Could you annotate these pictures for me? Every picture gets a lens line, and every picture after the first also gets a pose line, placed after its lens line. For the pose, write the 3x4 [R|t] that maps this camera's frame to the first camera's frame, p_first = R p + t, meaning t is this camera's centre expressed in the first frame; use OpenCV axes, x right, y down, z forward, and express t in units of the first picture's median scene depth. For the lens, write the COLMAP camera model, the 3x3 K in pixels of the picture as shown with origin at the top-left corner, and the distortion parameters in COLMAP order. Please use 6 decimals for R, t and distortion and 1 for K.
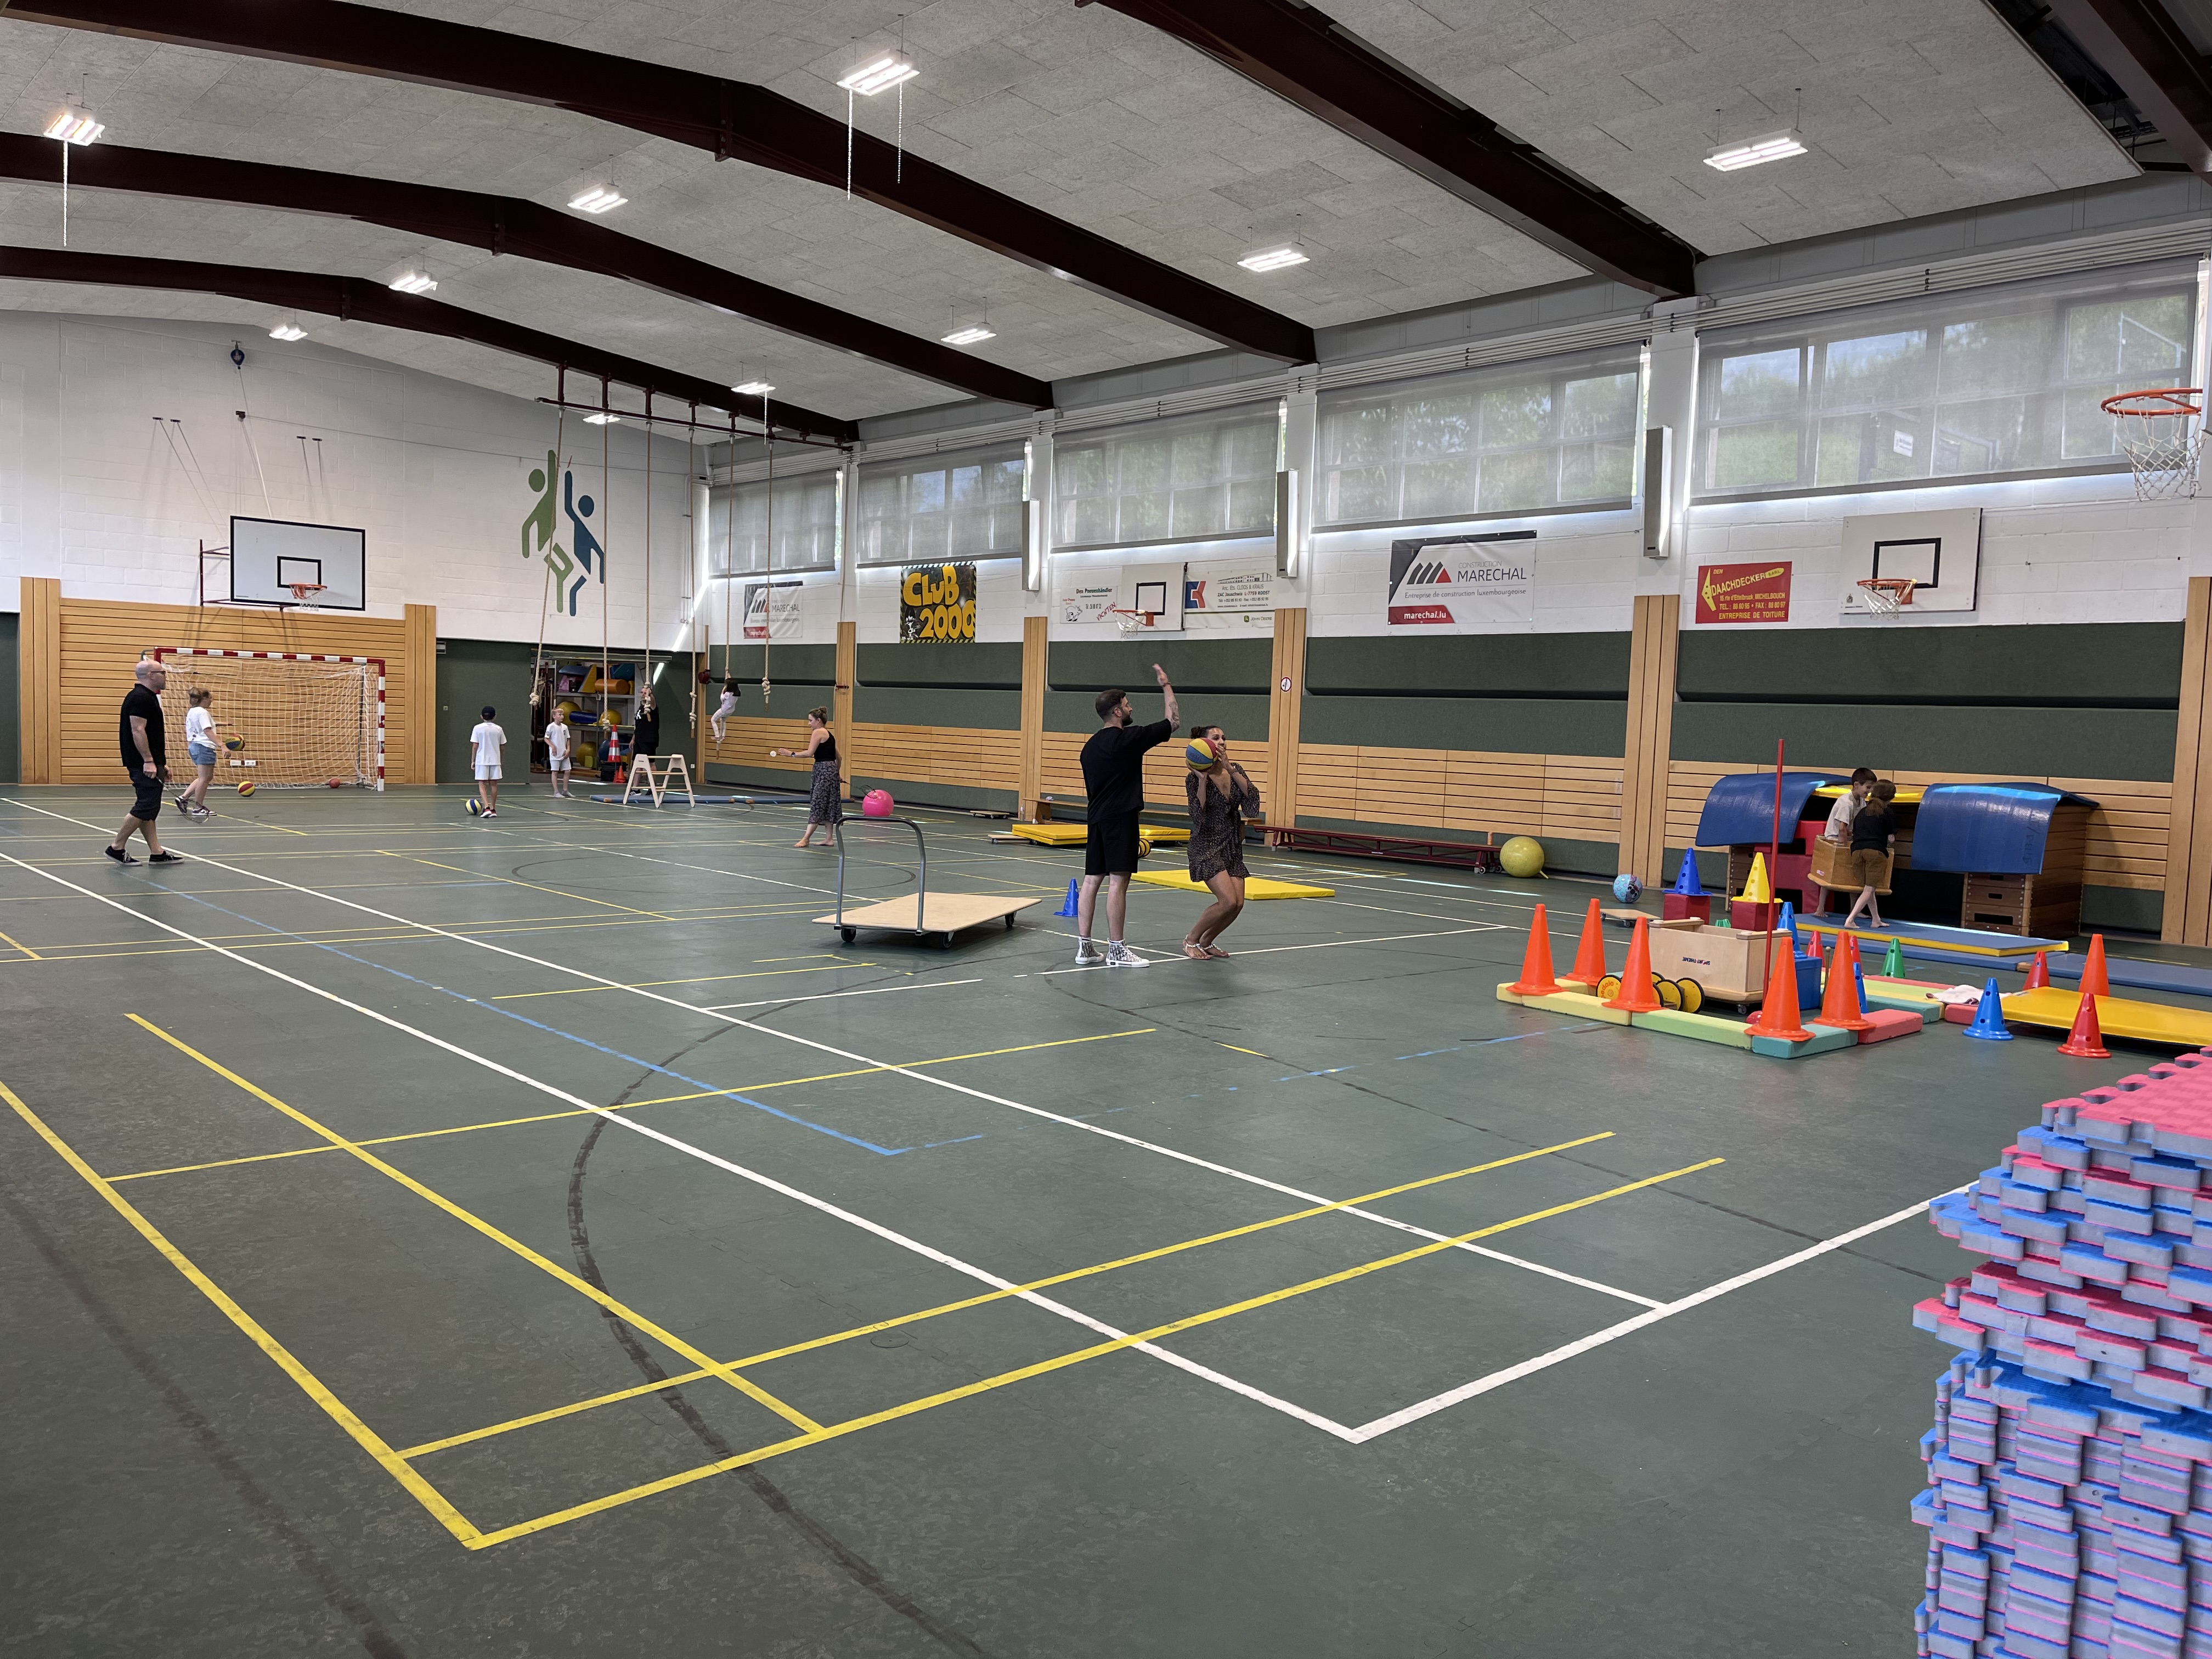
lens RADIAL K [[1642.8, 0, 1084.4], [0, 1642.8, 834.7], [0, 0, 1]] dist [0.070558, -0.085503]
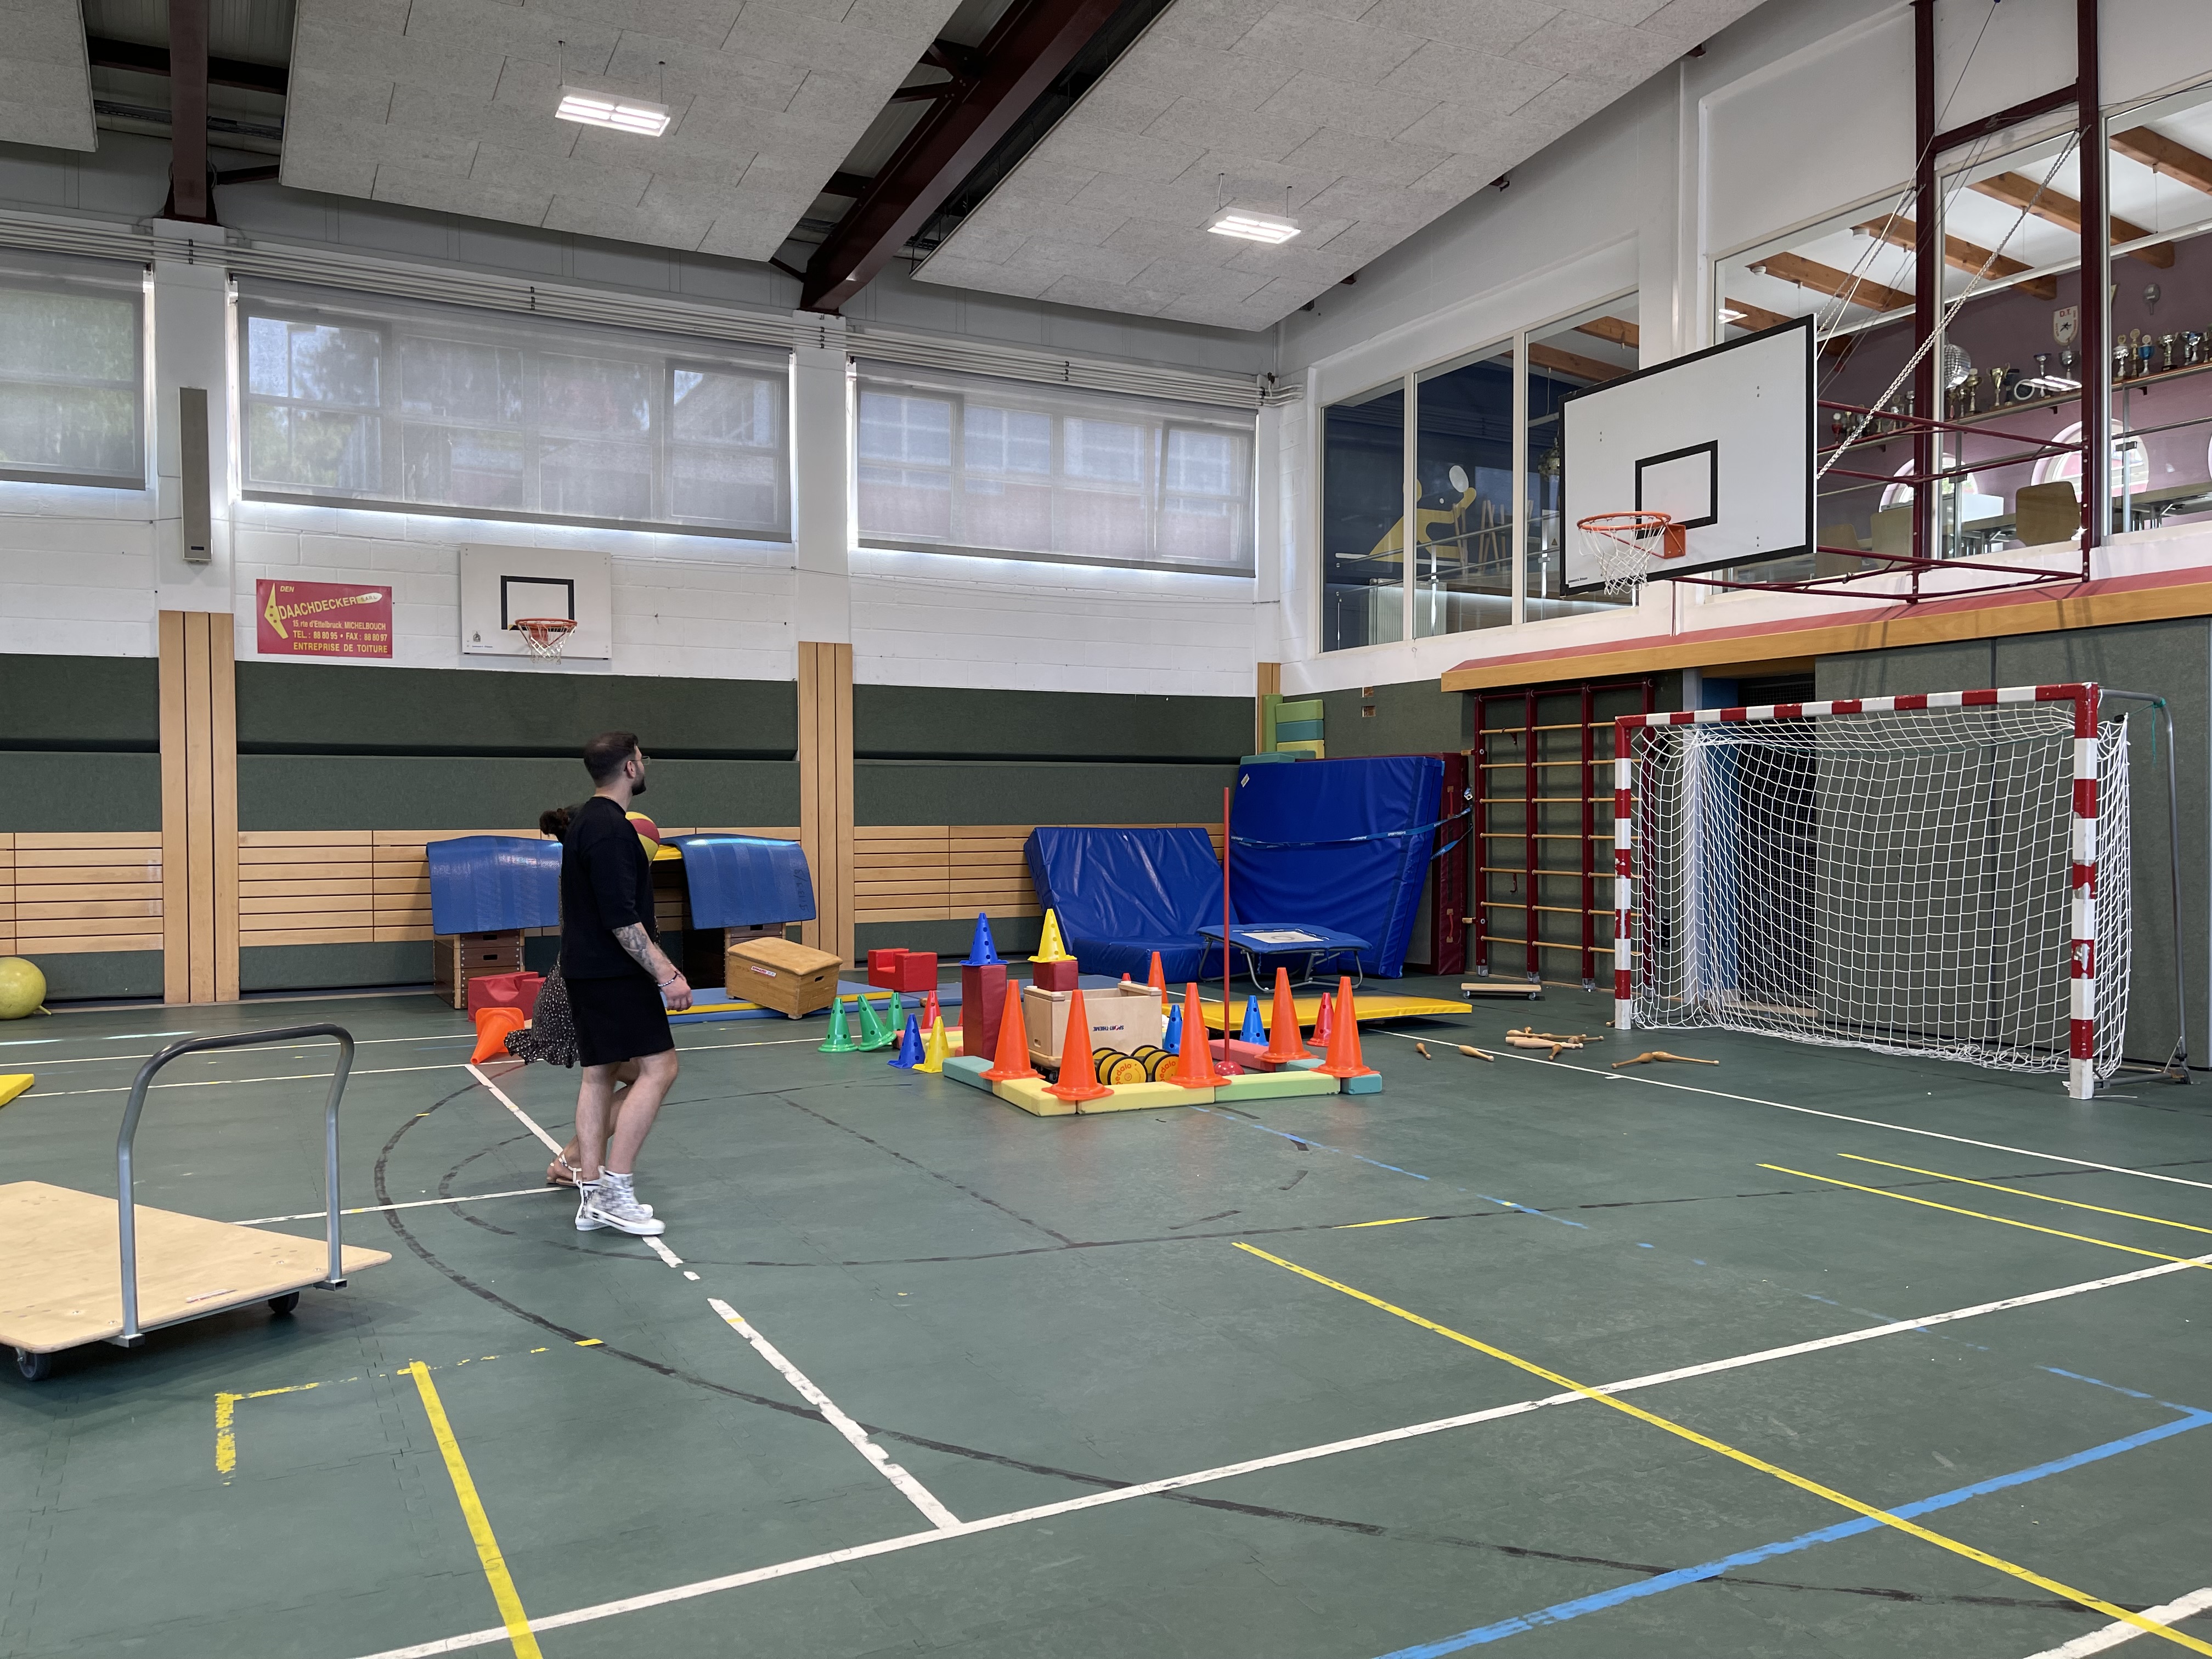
lens RADIAL K [[1642.8, 0, 1095.4], [0, 1642.8, 837.3], [0, 0, 1]] dist [0.070558, -0.085503]
pose [[0.262086, -0.053883, 0.963539, -0.668375], [0.080938, 0.996150, 0.033691, -0.079111], [-0.961644, 0.069157, 0.265438, 0.806722]]
